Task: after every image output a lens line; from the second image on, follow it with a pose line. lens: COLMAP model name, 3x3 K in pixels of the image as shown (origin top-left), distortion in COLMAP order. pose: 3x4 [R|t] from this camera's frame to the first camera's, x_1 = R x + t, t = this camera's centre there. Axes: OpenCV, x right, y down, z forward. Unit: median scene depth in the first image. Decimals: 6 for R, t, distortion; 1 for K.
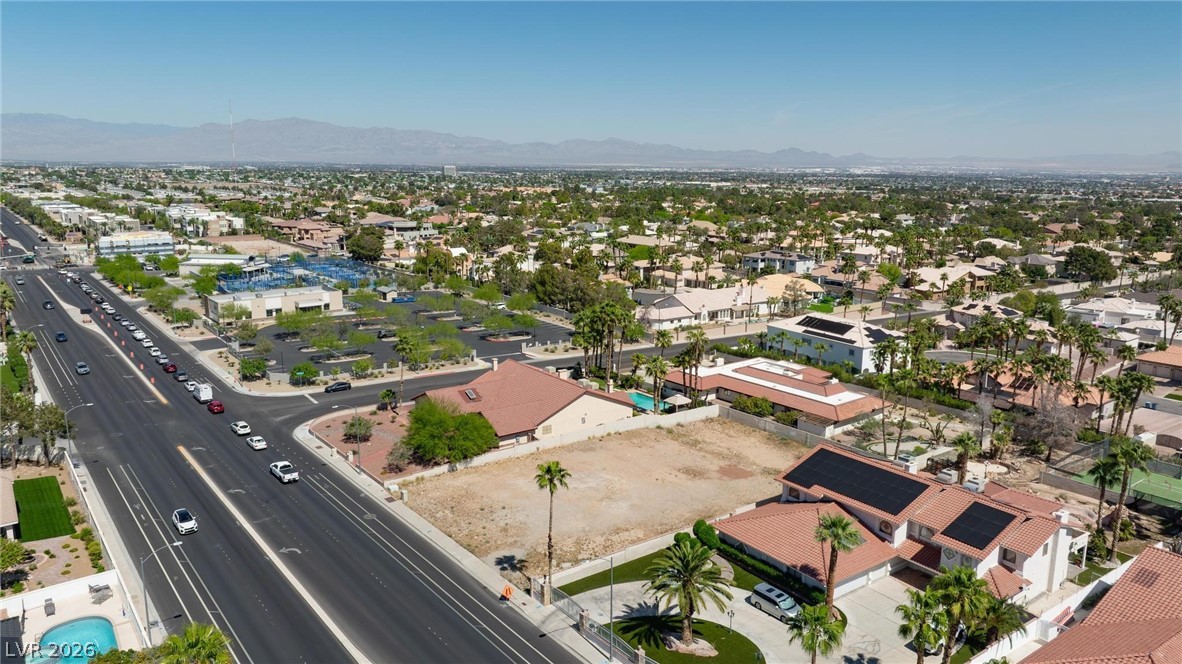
lens RADIAL K [[830.9, 0, 597.3], [0, 830.9, 328.7], [0, 0, 1]] dist [-0.033126, 0.032569]
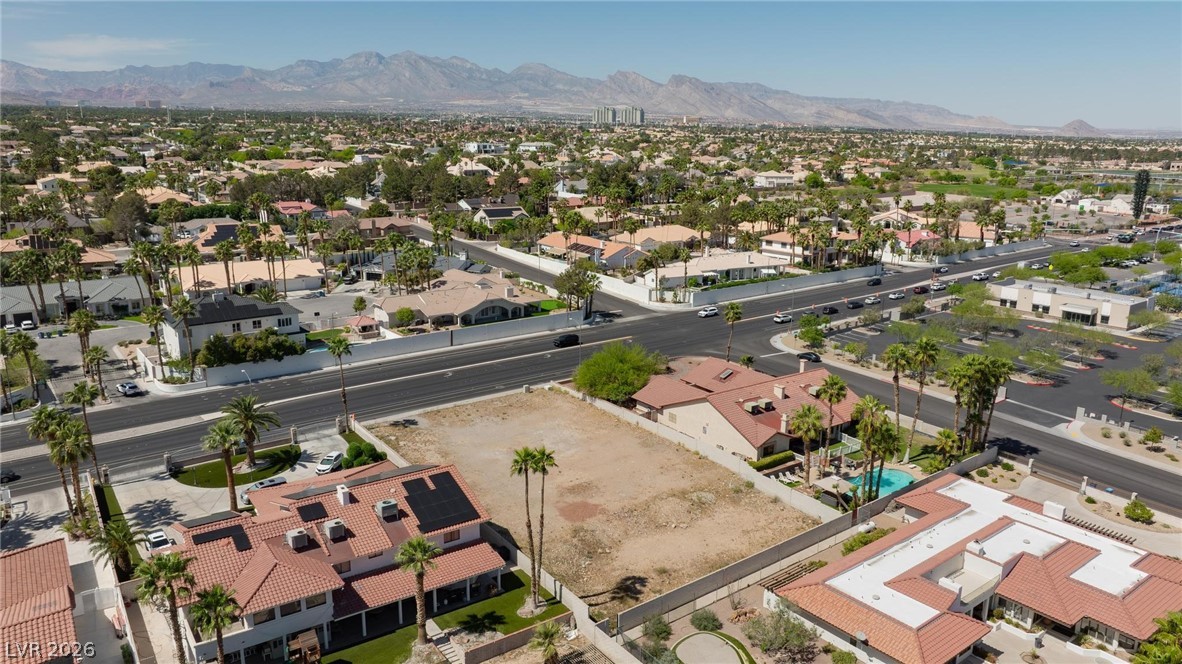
lens RADIAL K [[830.9, 0, 600.4], [0, 830.9, 327.7], [0, 0, 1]] dist [-0.033126, 0.032569]
pose [[0.003341, 0.228412, -0.973559, 0.751103], [-0.213809, 0.951214, 0.222435, -0.151289], [0.976870, 0.207412, 0.052015, 0.764608]]
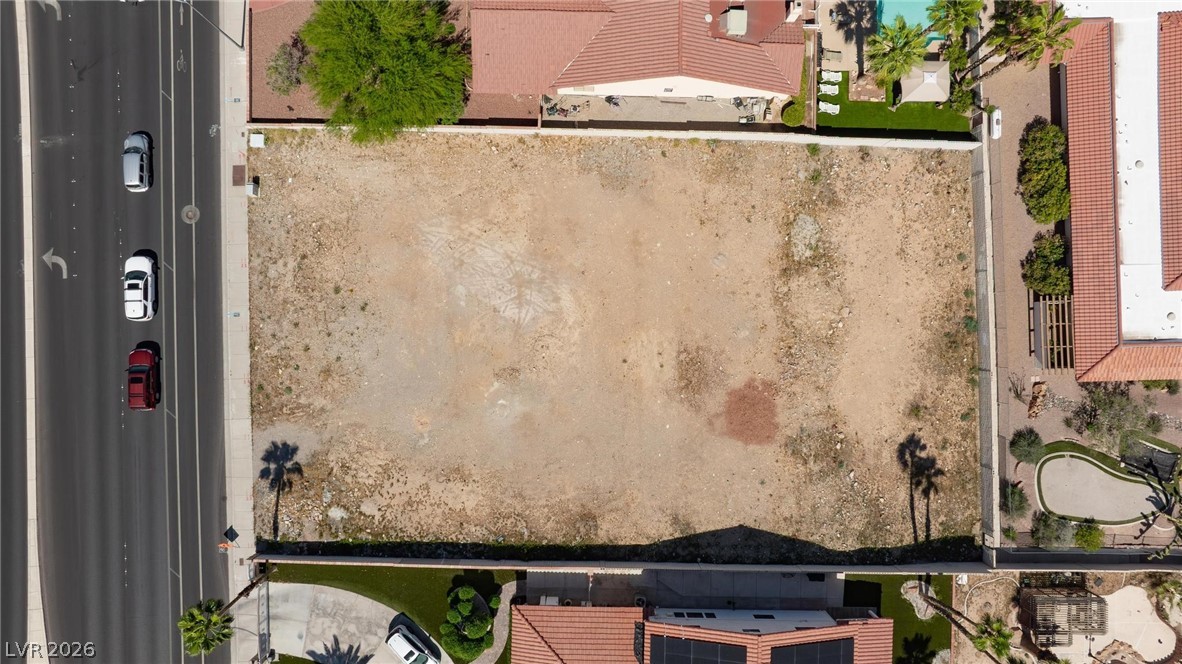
lens RADIAL K [[830.9, 0, 592.1], [0, 830.9, 325.4], [0, 0, 1]] dist [-0.033126, 0.032569]
pose [[0.801154, 0.598455, 0.001941, 0.028748], [-0.135797, 0.178632, 0.974500, -0.326208], [0.582848, -0.780988, 0.224380, 0.691955]]
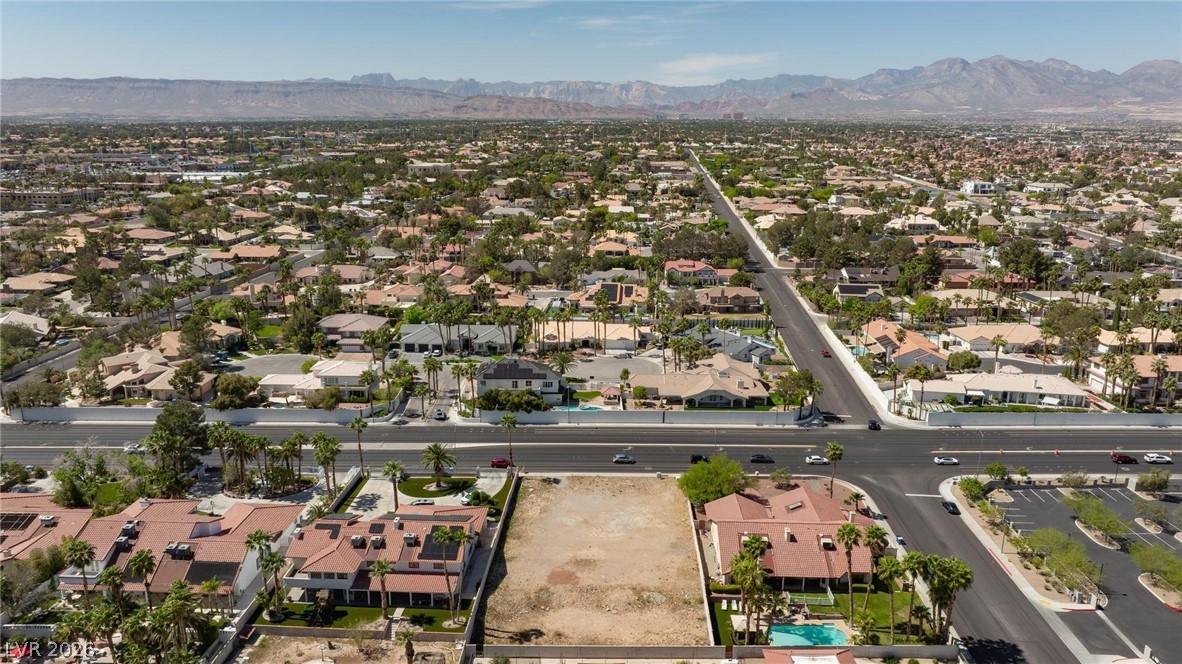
lens RADIAL K [[830.9, 0, 597.3], [0, 830.9, 330.4], [0, 0, 1]] dist [-0.033126, 0.032569]
pose [[-0.605125, 0.175660, -0.776510, 0.804285], [-0.175702, 0.921839, 0.345458, -0.460562], [0.776500, 0.345480, -0.526964, 1.251355]]
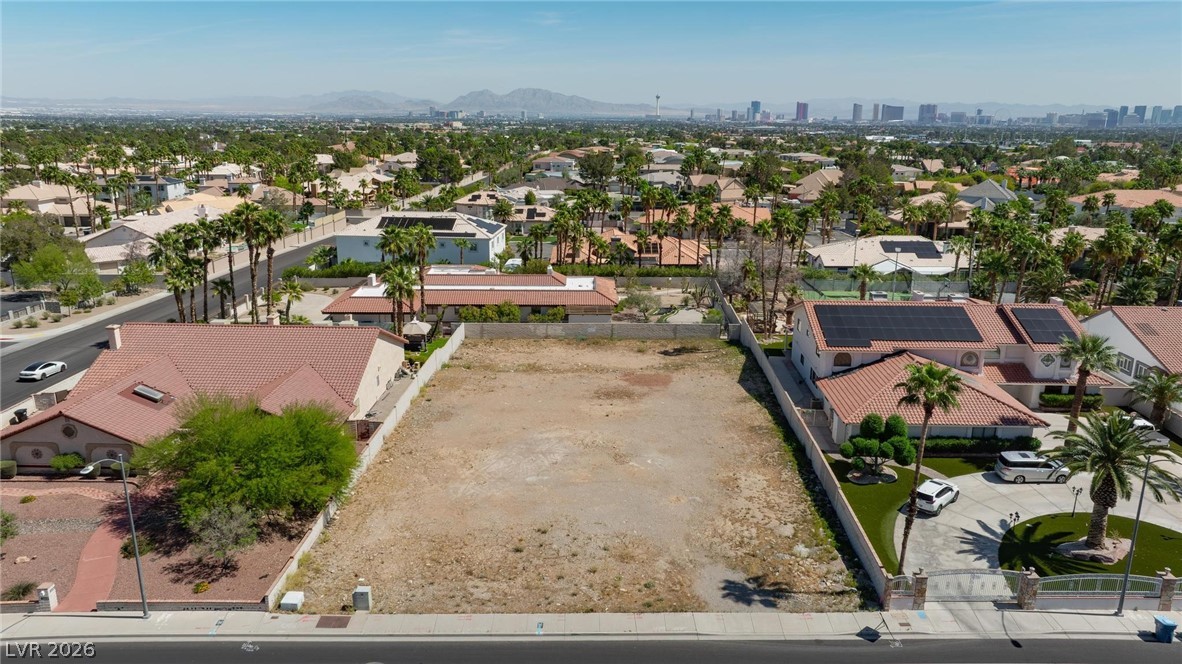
lens RADIAL K [[830.9, 0, 597.5], [0, 830.9, 334.9], [0, 0, 1]] dist [-0.033126, 0.032569]
pose [[0.604081, -0.211972, 0.768215, -0.349023], [0.154911, 0.976822, 0.147719, 0.013022], [-0.781722, 0.029771, 0.622916, 0.462962]]
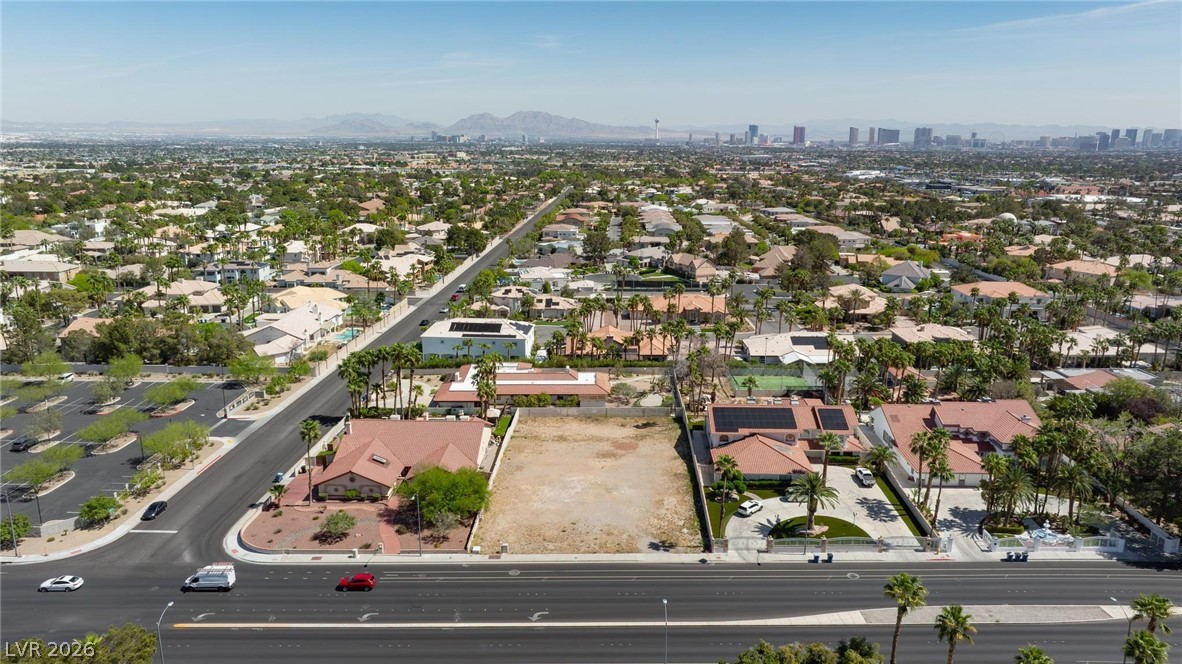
lens RADIAL K [[830.9, 0, 596.9], [0, 830.9, 337.6], [0, 0, 1]] dist [-0.033126, 0.032569]
pose [[0.604536, -0.198049, 0.771565, -0.721888], [0.158418, 0.979144, 0.127208, -0.150120], [-0.780666, 0.045328, 0.623302, 0.141190]]
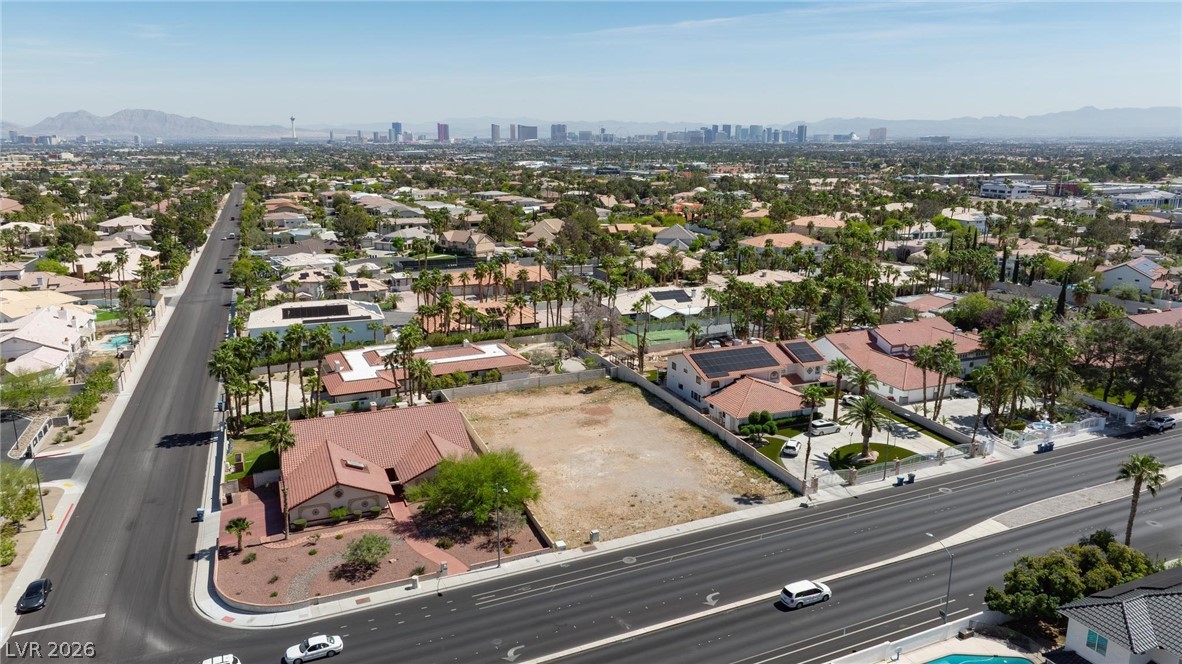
lens RADIAL K [[830.9, 0, 599.2], [0, 830.9, 329.6], [0, 0, 1]] dist [-0.033126, 0.032569]
pose [[0.227039, -0.235107, 0.945081, -0.772722], [0.194447, 0.961827, 0.192560, -0.141418], [-0.954277, 0.140050, 0.264088, 0.539868]]
